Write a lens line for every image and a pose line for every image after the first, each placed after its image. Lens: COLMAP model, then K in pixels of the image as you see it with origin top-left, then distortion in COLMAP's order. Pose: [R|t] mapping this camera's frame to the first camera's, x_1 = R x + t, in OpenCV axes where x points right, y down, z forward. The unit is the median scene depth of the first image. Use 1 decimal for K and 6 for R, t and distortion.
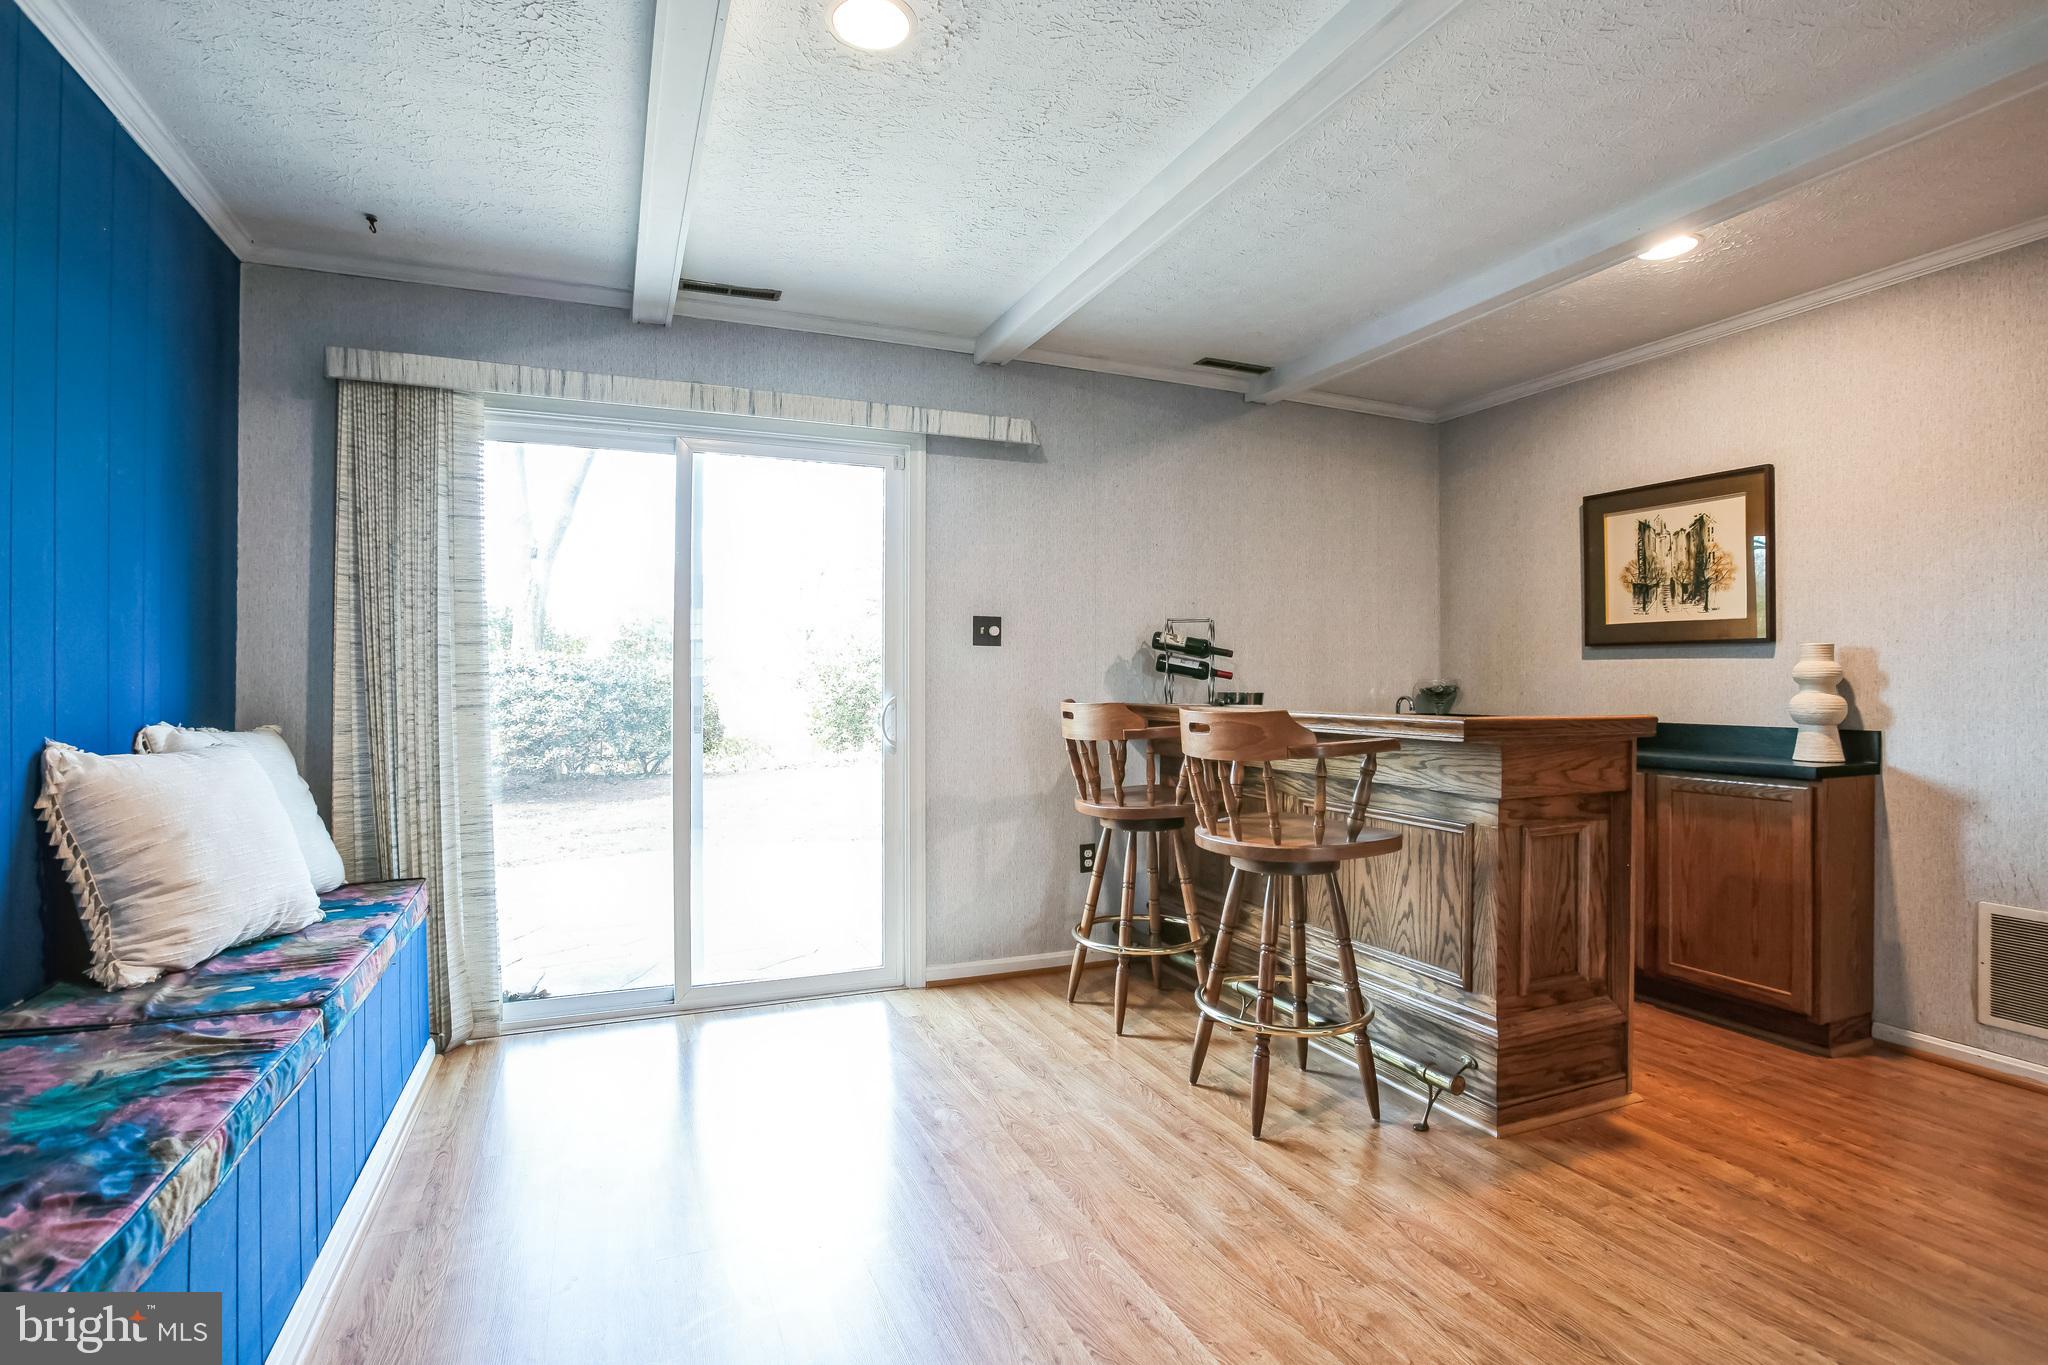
lens RADIAL K [[947.8, 0, 1030.9], [0, 947.8, 680.4], [0, 0, 1]] dist [-0.047475, 0.018658]
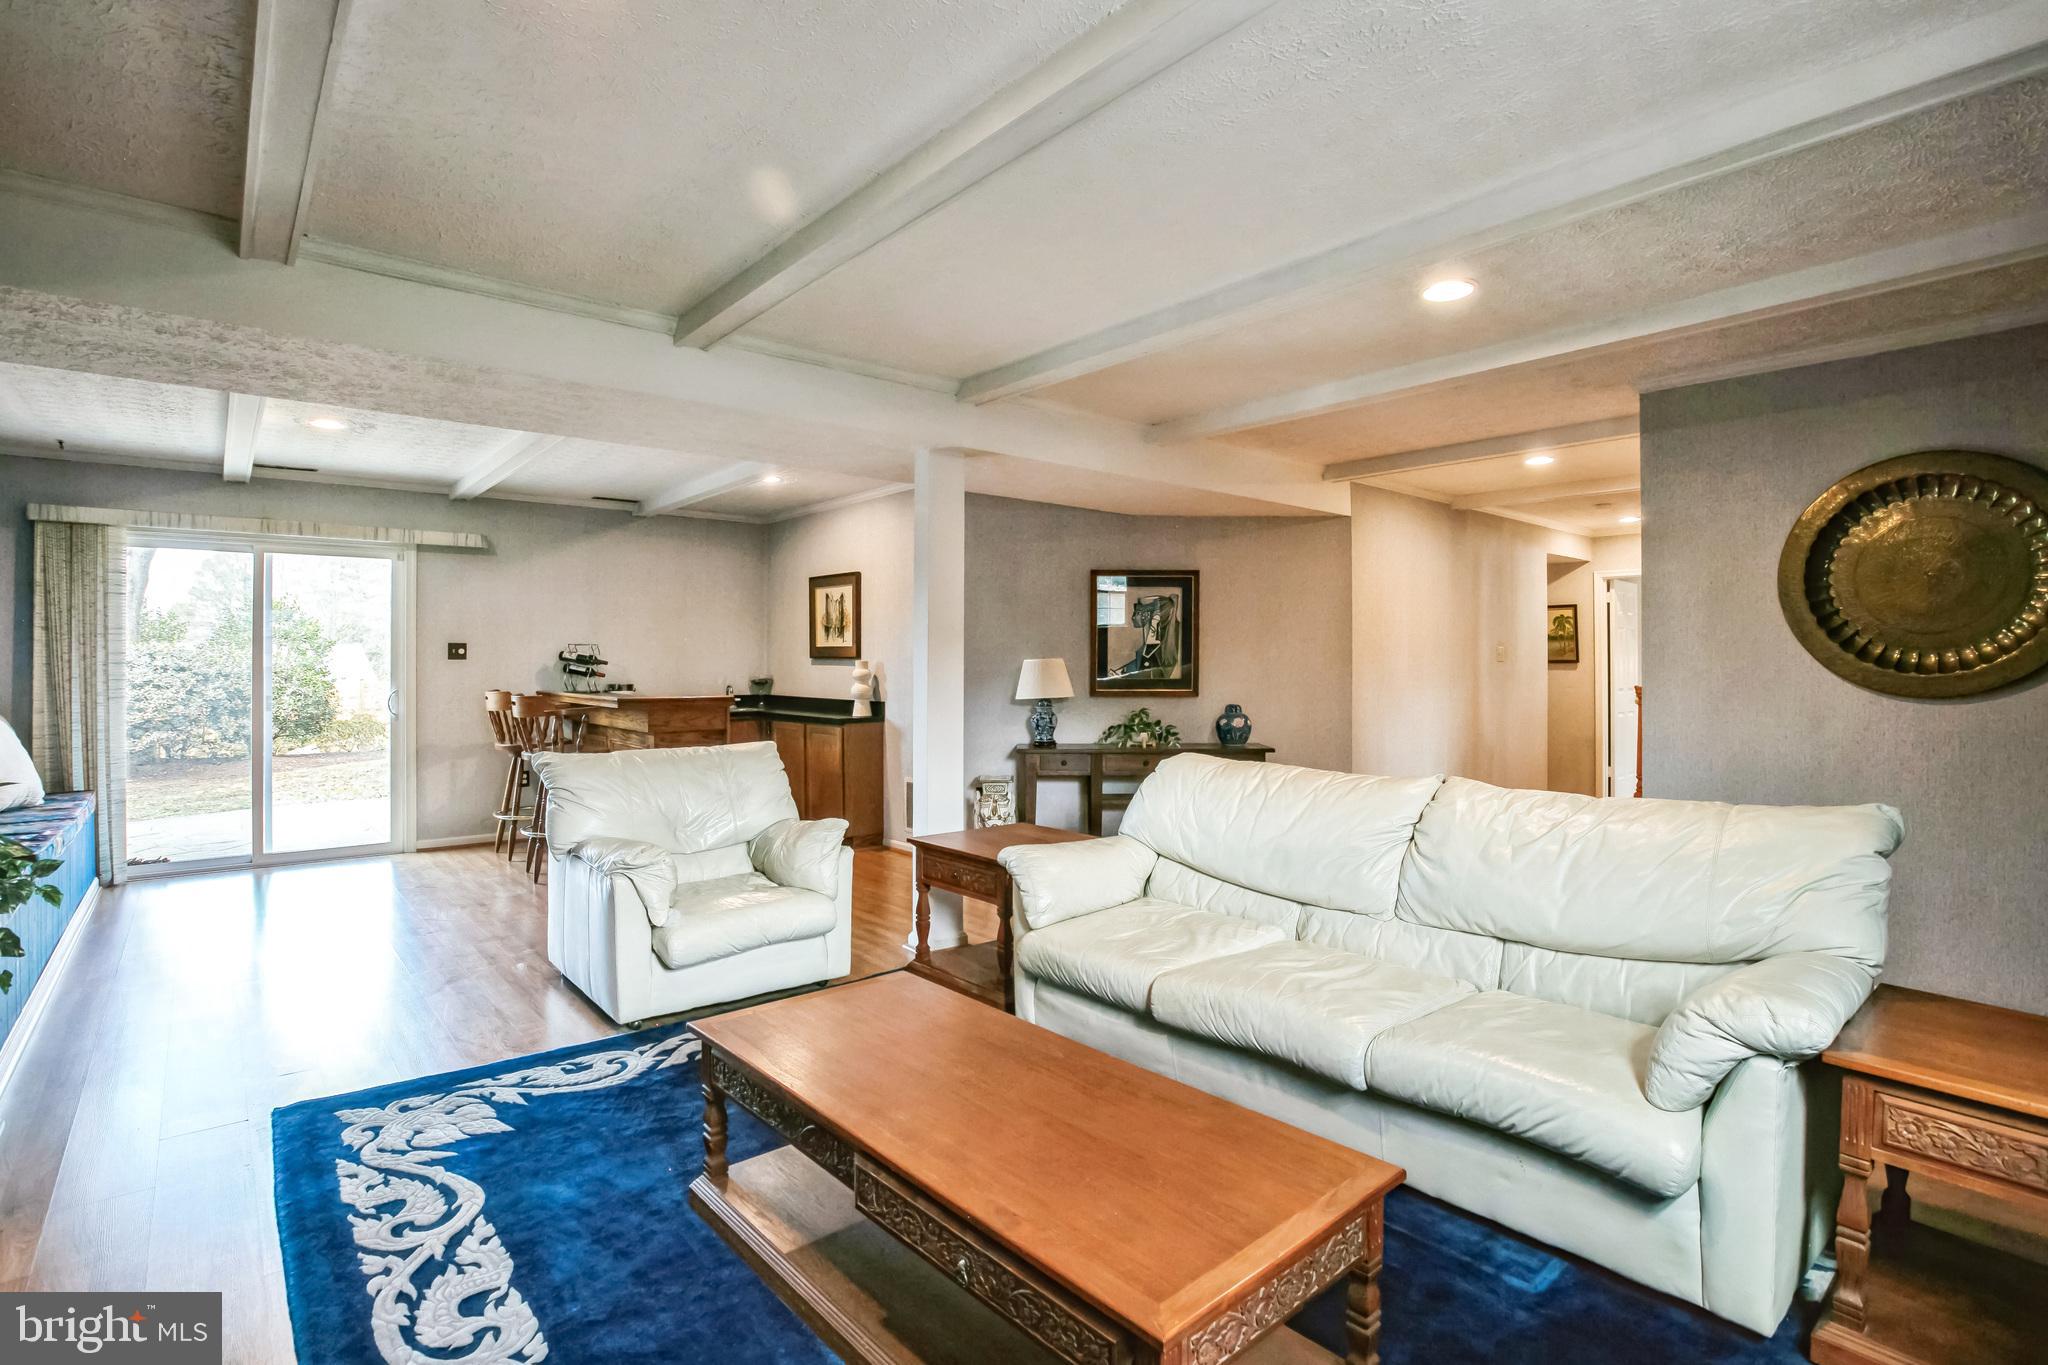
lens RADIAL K [[954.4, 0, 955.0], [0, 954.4, 658.1], [0, 0, 1]] dist [-0.001161, 0.000705]
pose [[0.971624, -0.002432, 0.236518, 0.462042], [0.002855, 0.999995, -0.001444, -0.035666], [-0.236514, 0.002079, 0.971626, -1.017368]]
